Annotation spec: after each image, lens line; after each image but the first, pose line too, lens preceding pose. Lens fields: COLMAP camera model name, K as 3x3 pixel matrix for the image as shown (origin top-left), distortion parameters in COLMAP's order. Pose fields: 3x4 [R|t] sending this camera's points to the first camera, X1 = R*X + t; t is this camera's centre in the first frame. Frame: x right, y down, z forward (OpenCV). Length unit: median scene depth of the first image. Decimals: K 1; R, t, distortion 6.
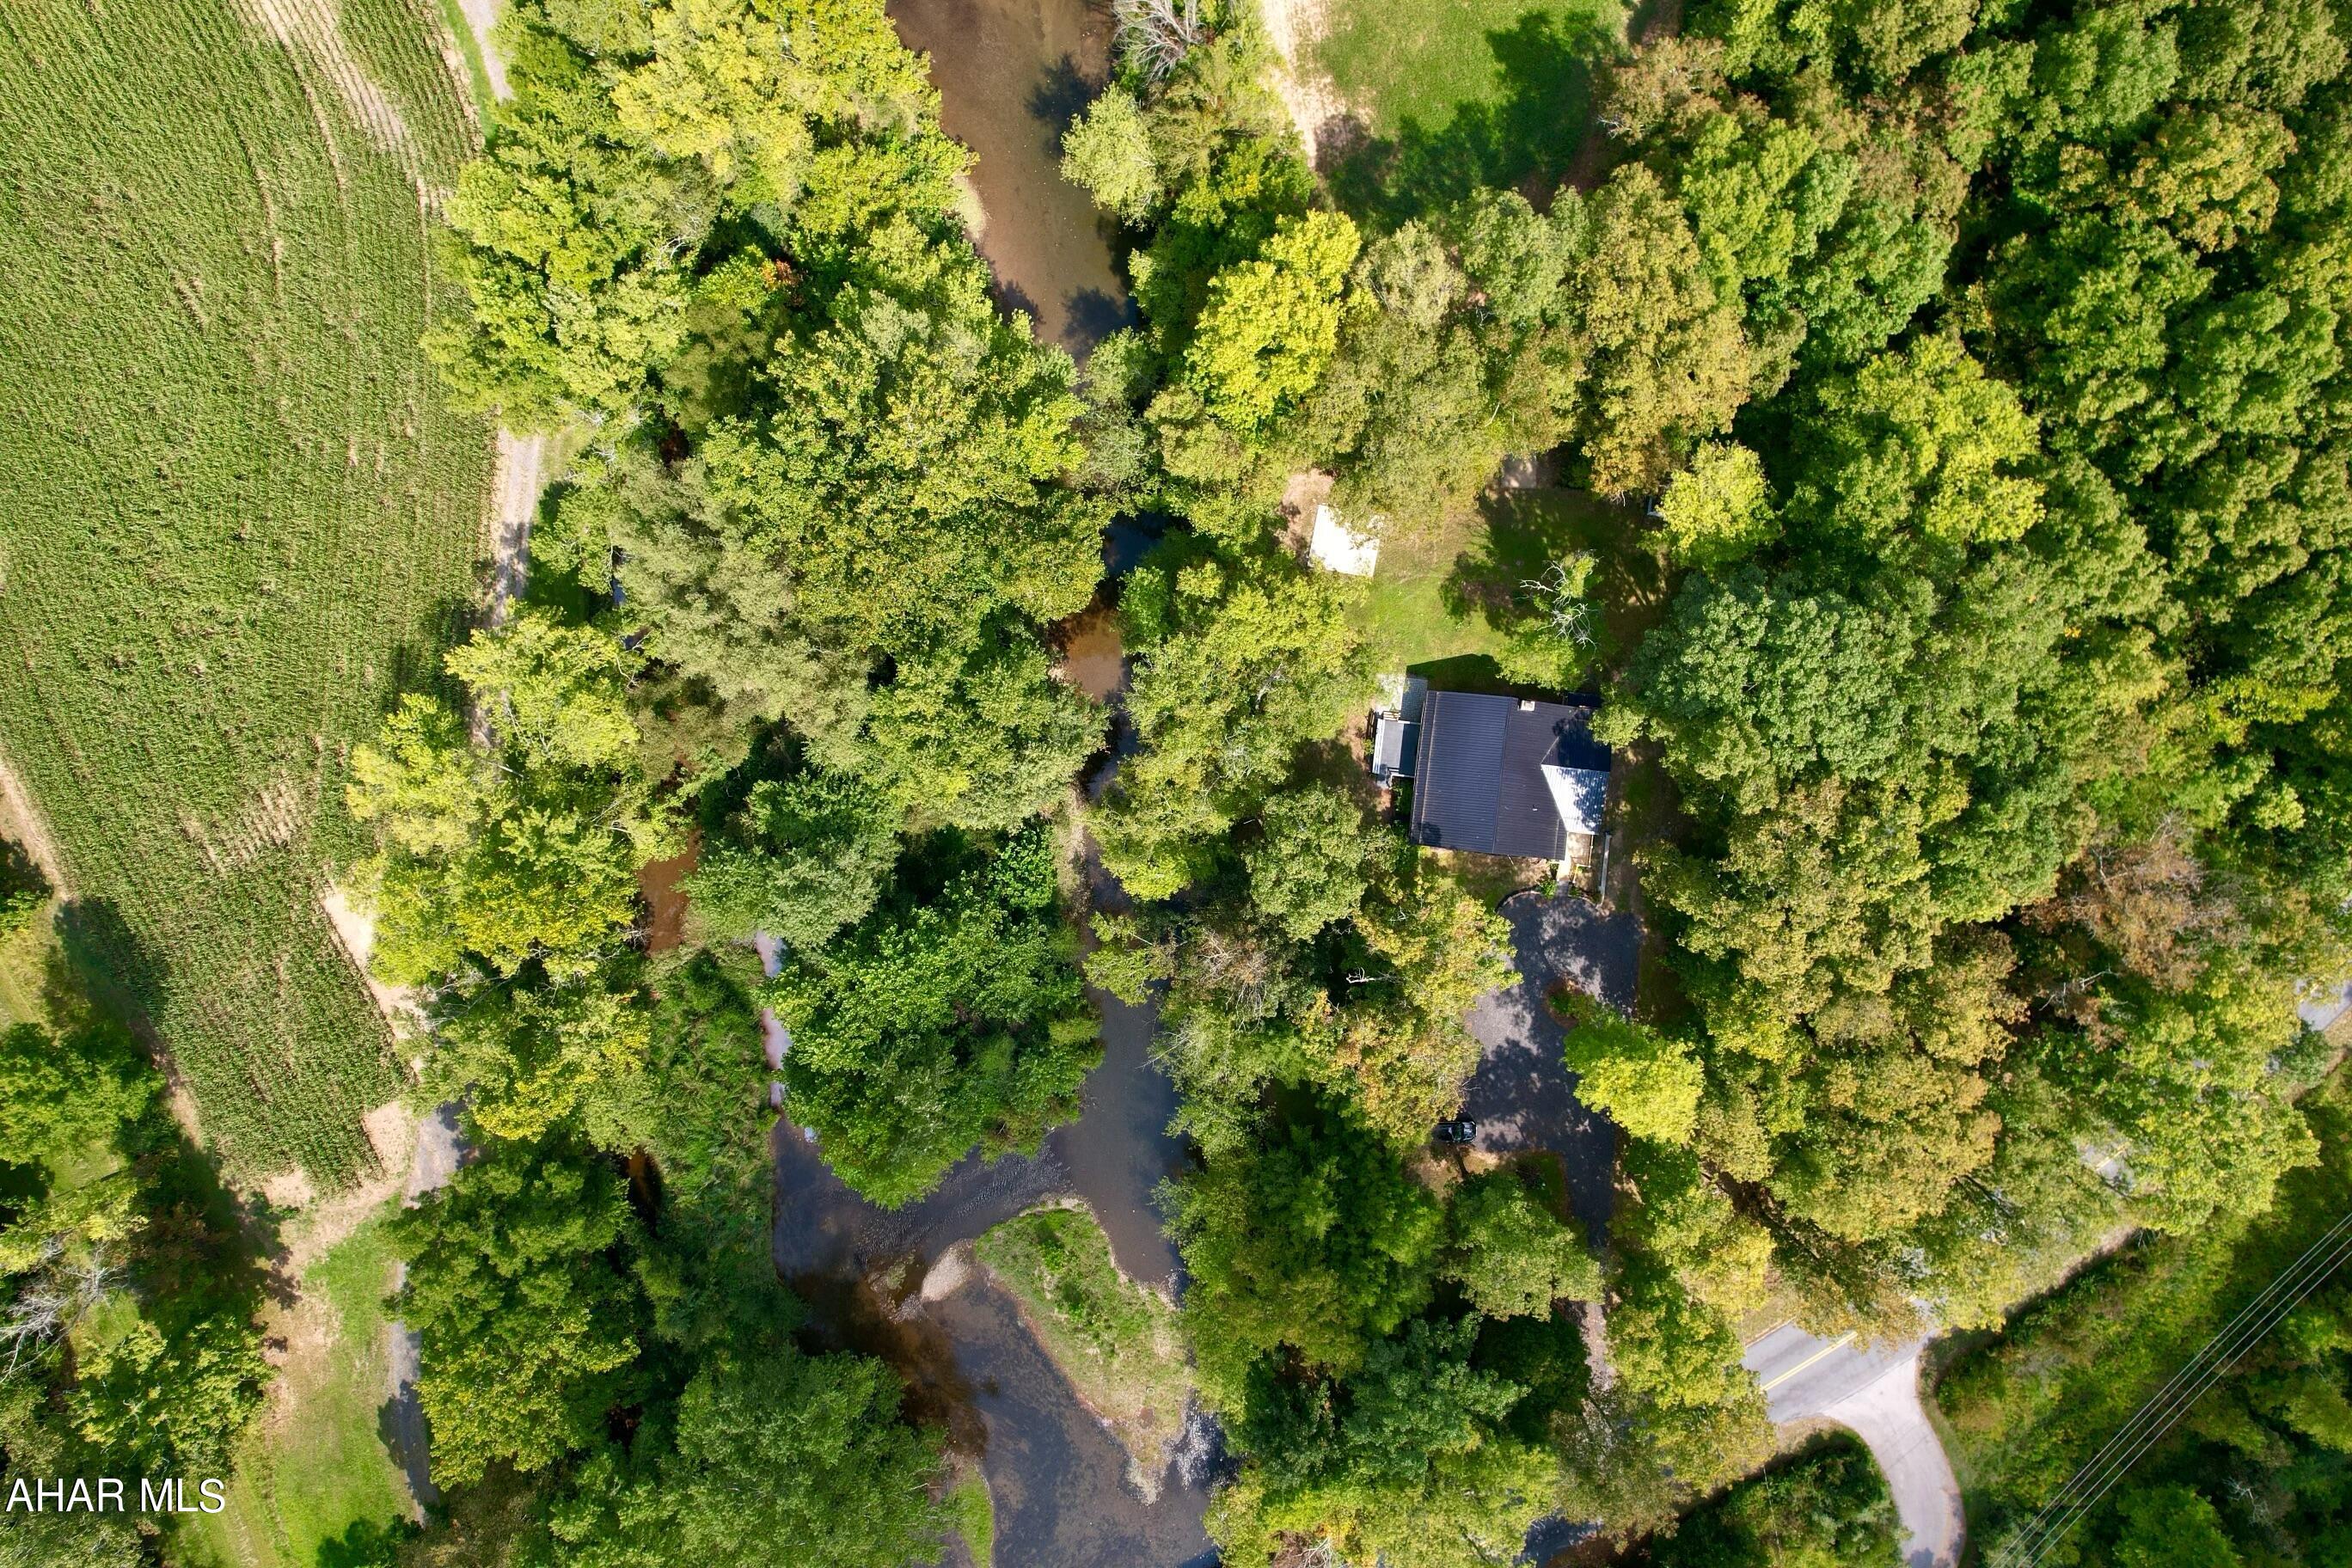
lens RADIAL K [[1505.8, 0, 1184.2], [0, 1505.8, 788.2], [0, 0, 1]] dist [-0.072478, 0.061536]
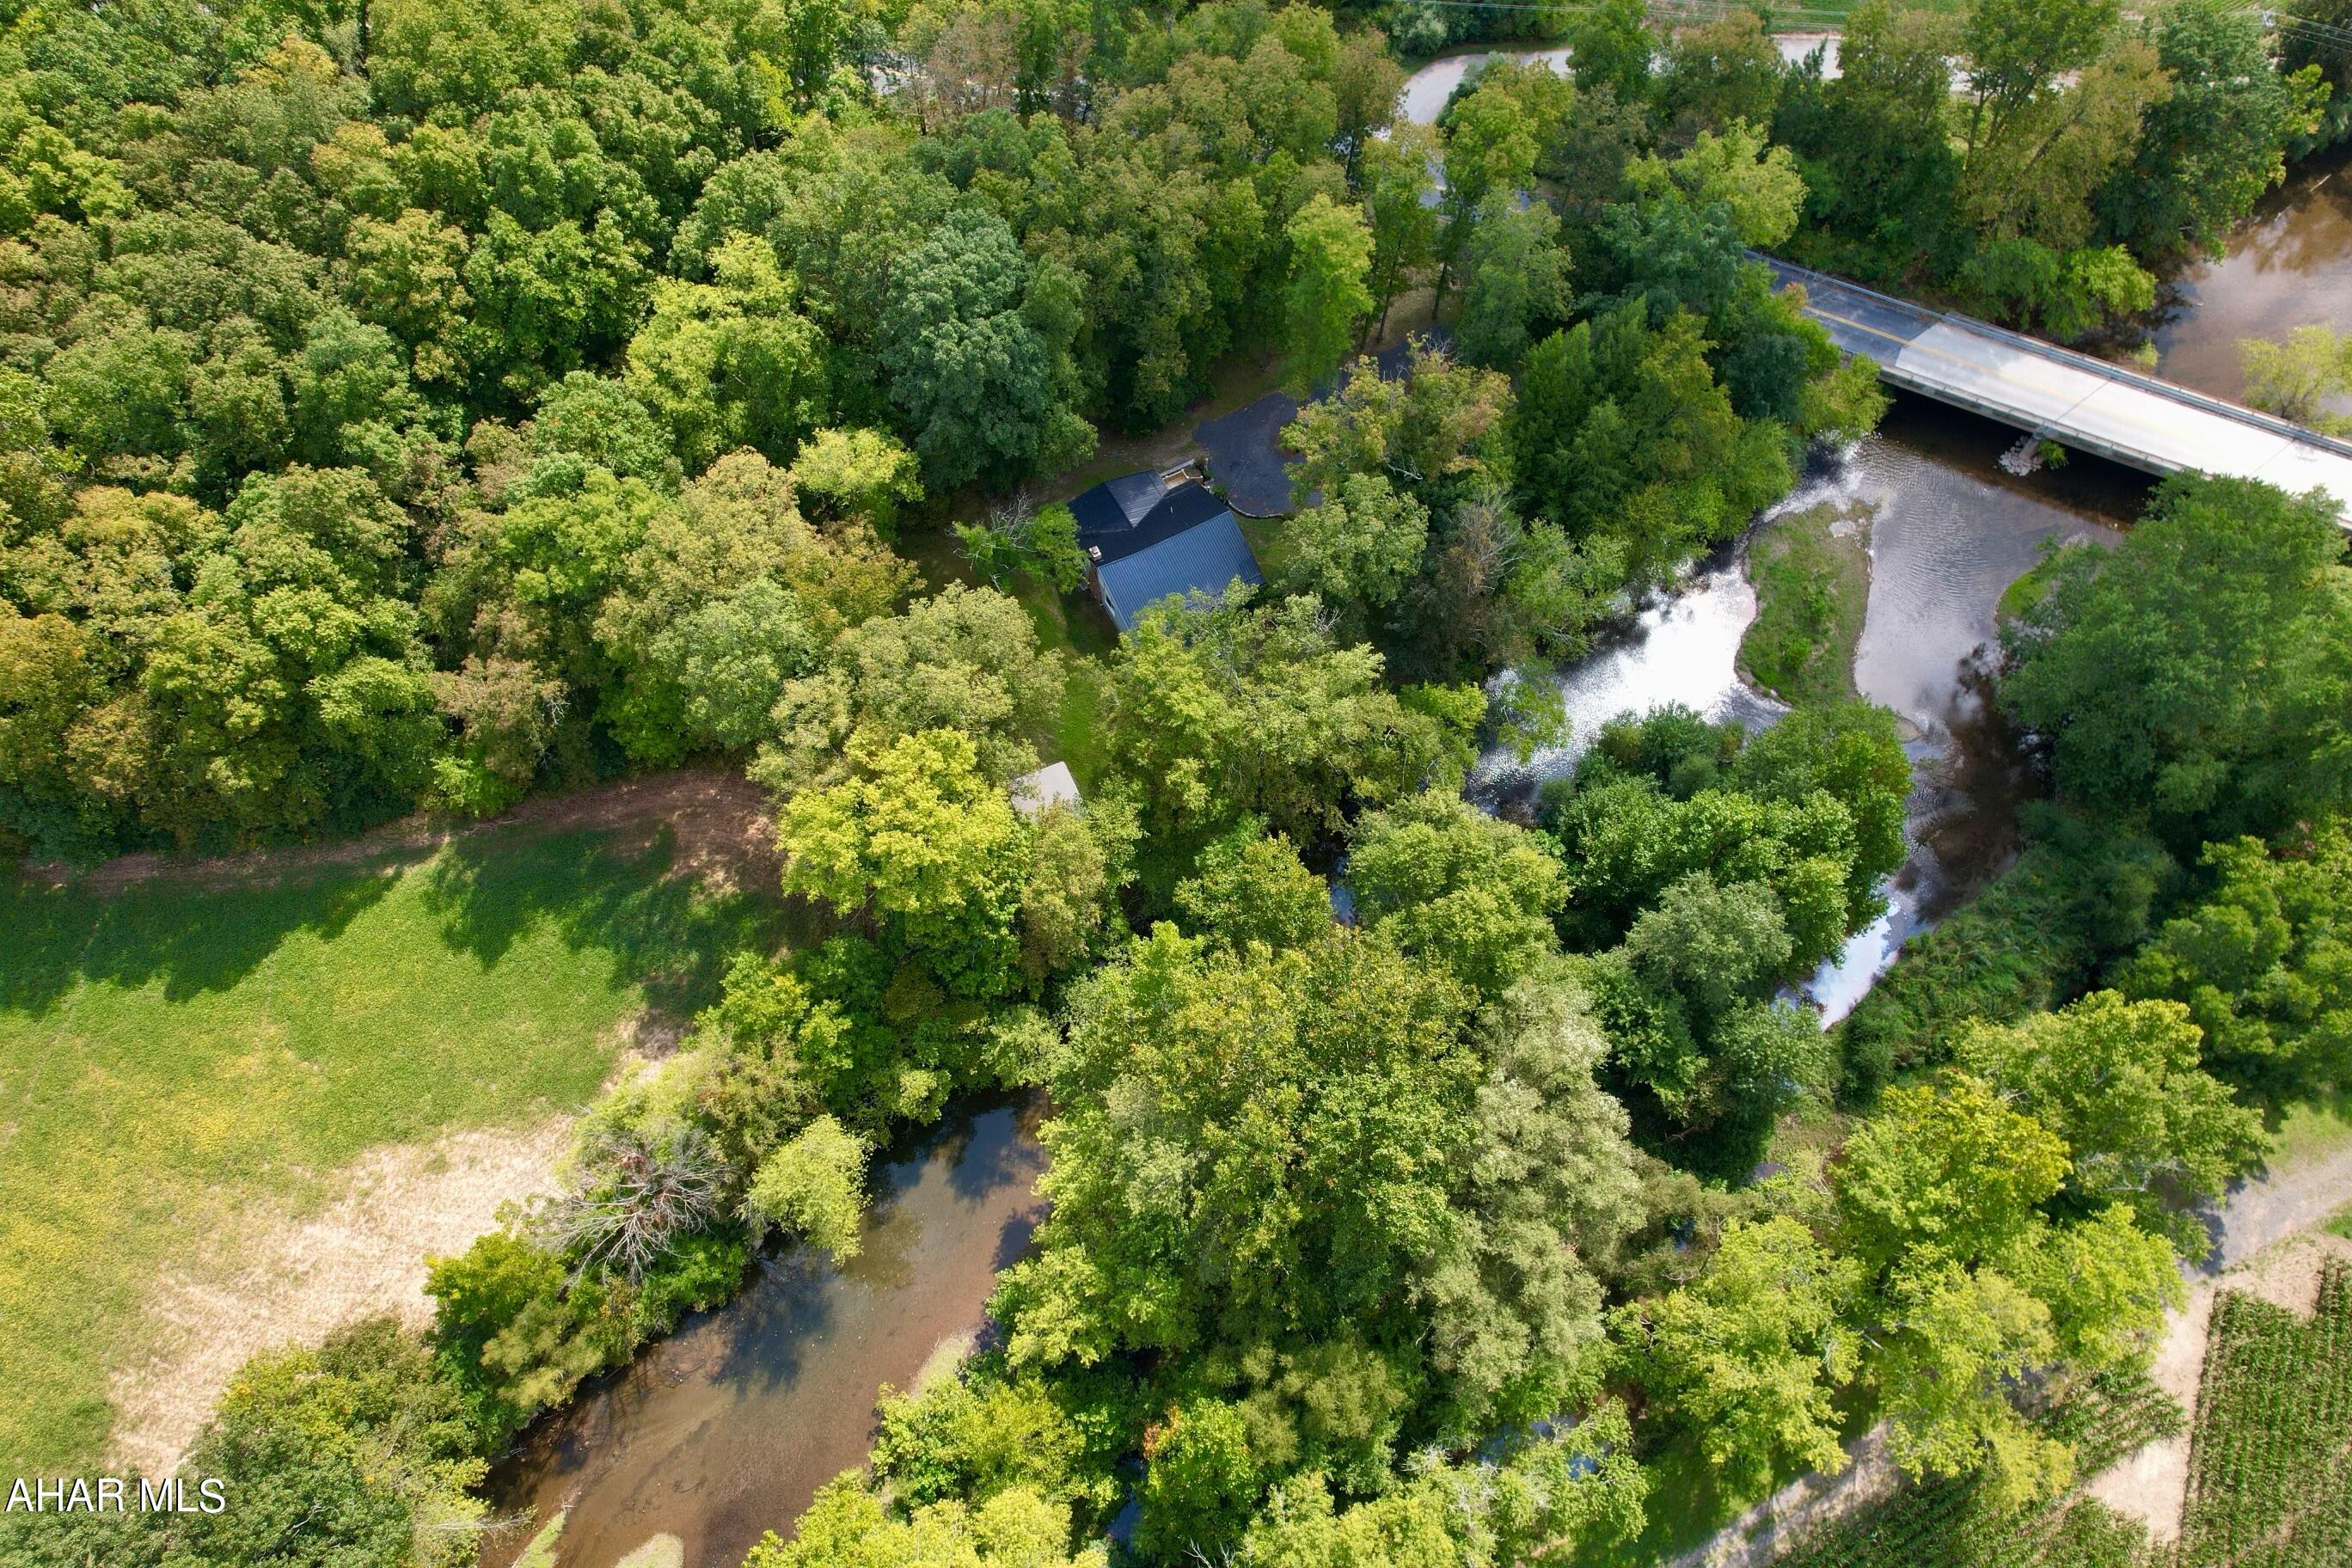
lens RADIAL K [[1505.8, 0, 1179.4], [0, 1505.8, 783.7], [0, 0, 1]] dist [-0.072478, 0.061536]
pose [[-0.570374, -0.719576, 0.396086, -0.384150], [0.821327, -0.505377, 0.264606, -0.419967], [0.009769, 0.476240, 0.879261, 0.183159]]
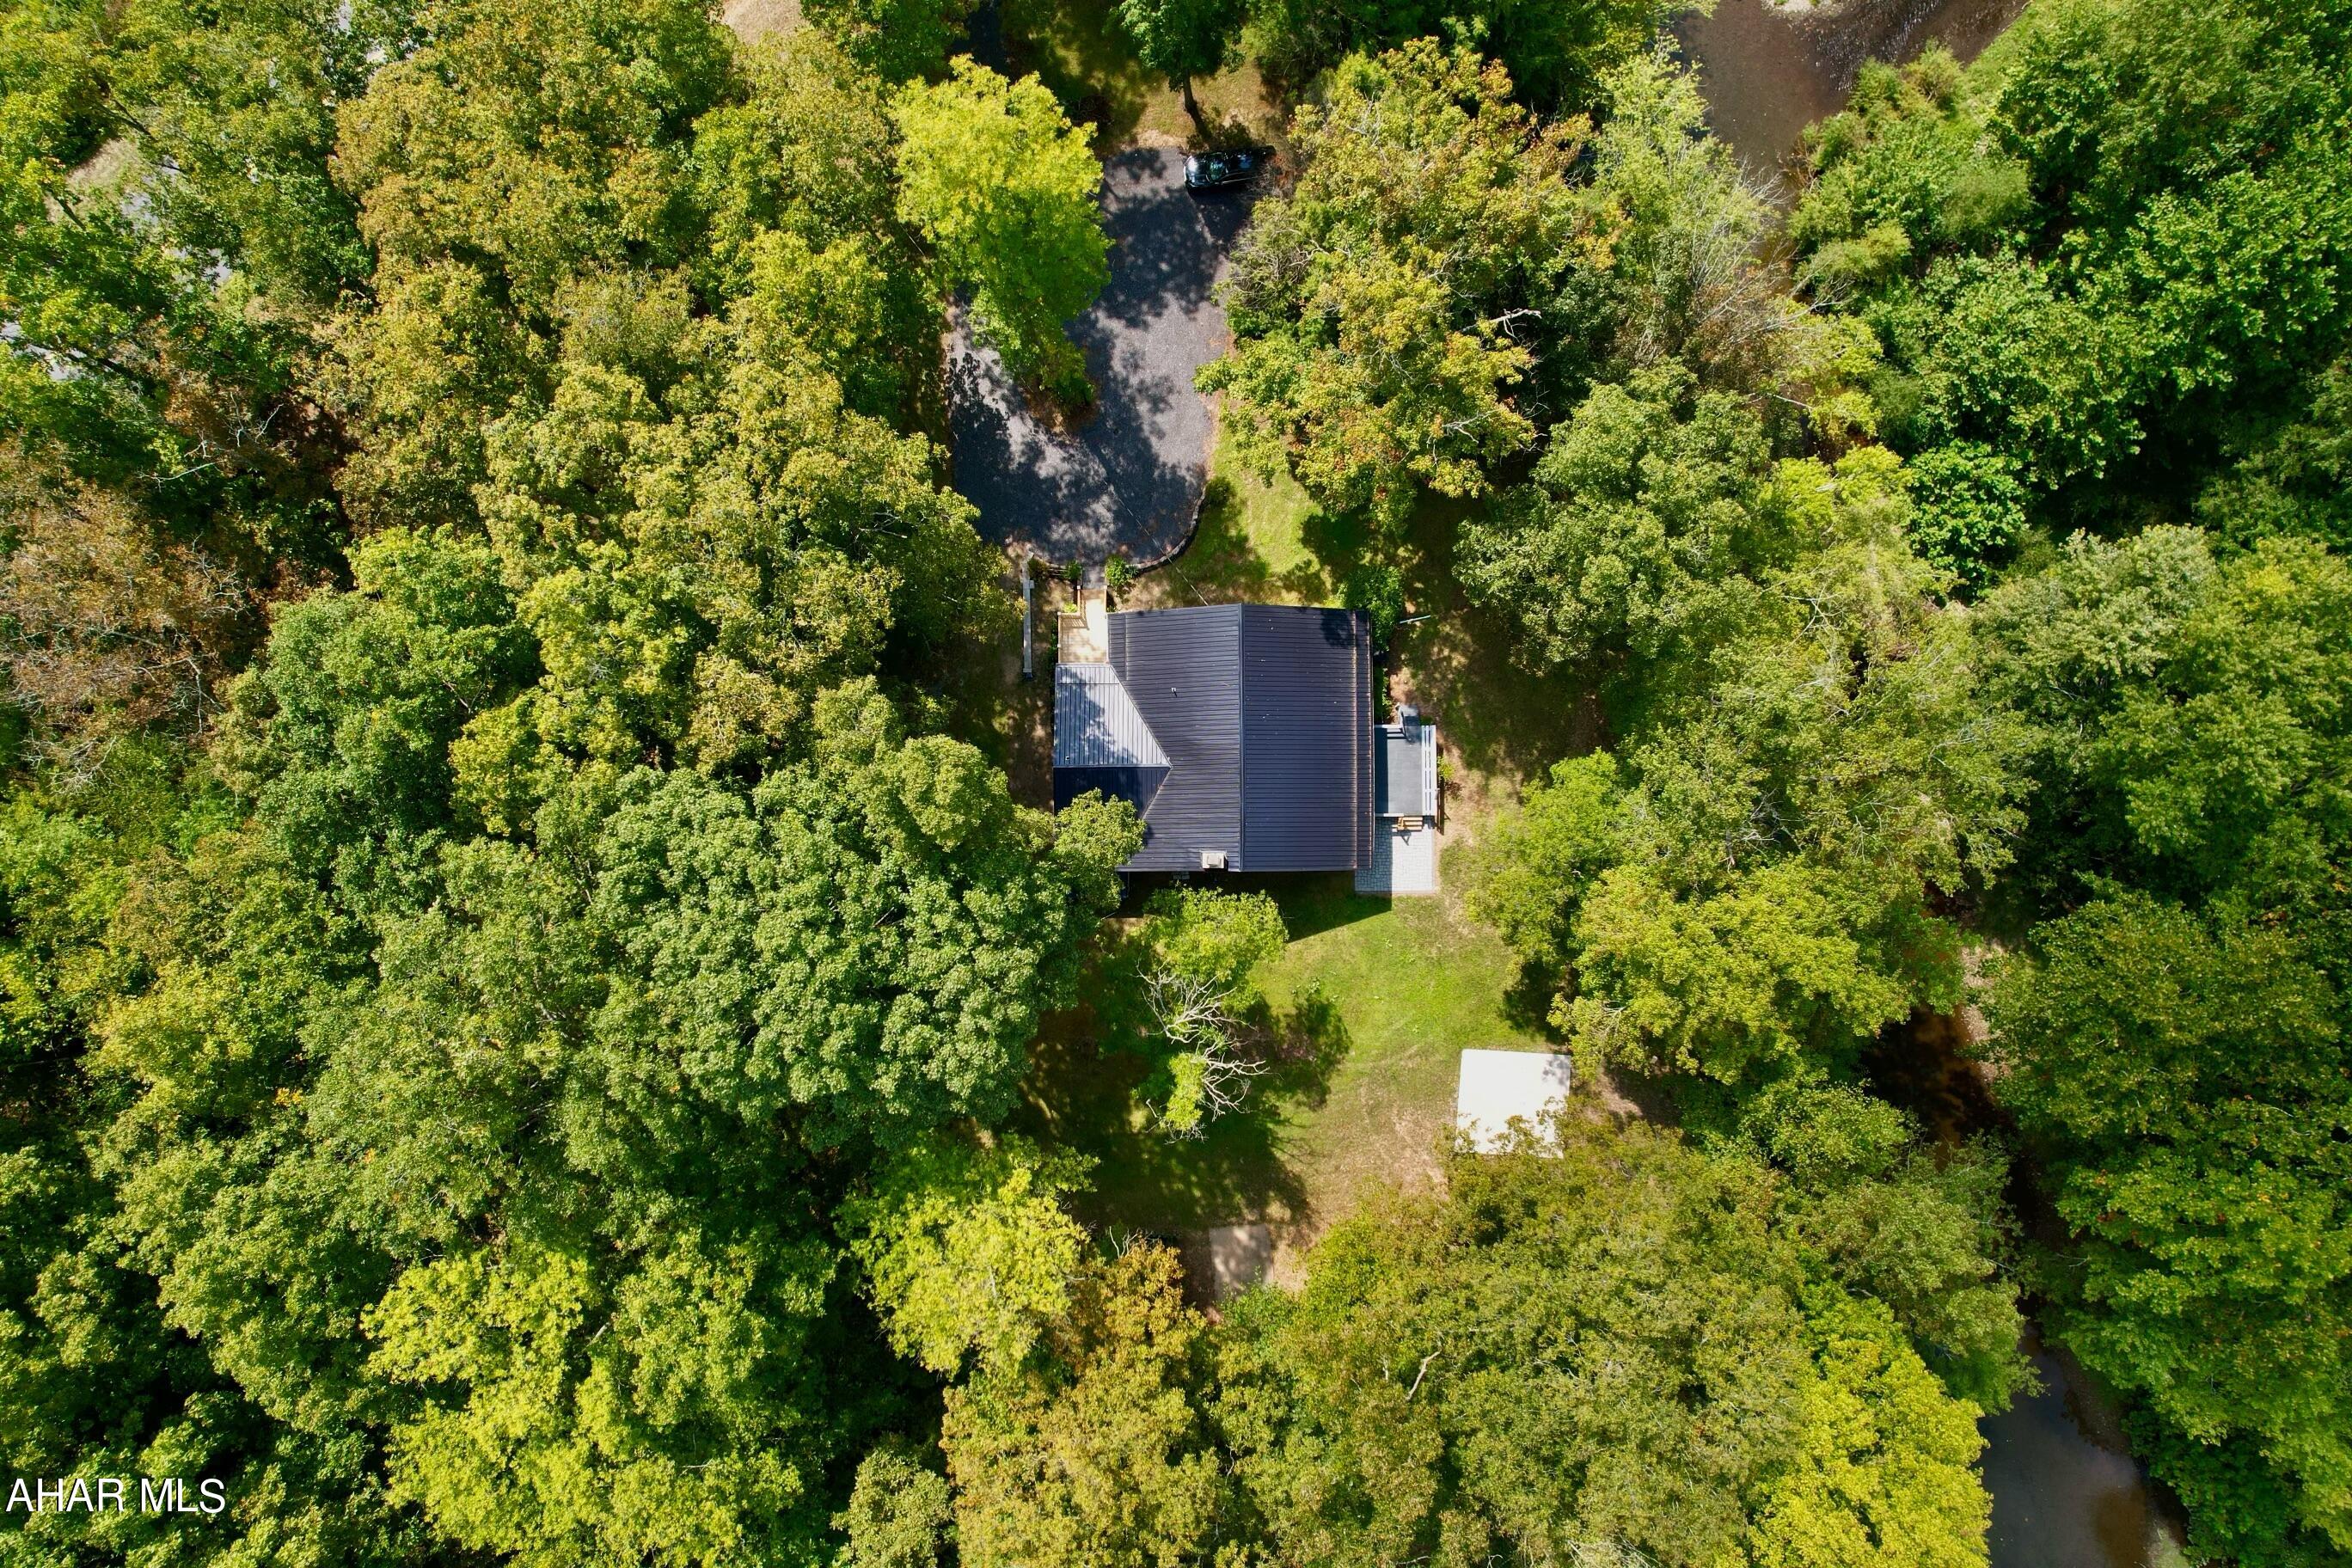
lens RADIAL K [[1505.8, 0, 1191.5], [0, 1505.8, 789.2], [0, 0, 1]] dist [-0.072478, 0.061536]
pose [[-0.991992, 0.126099, 0.007143, 0.263380], [-0.125710, -0.991234, 0.040648, -0.057275], [0.012206, 0.039425, 0.999148, 0.473669]]
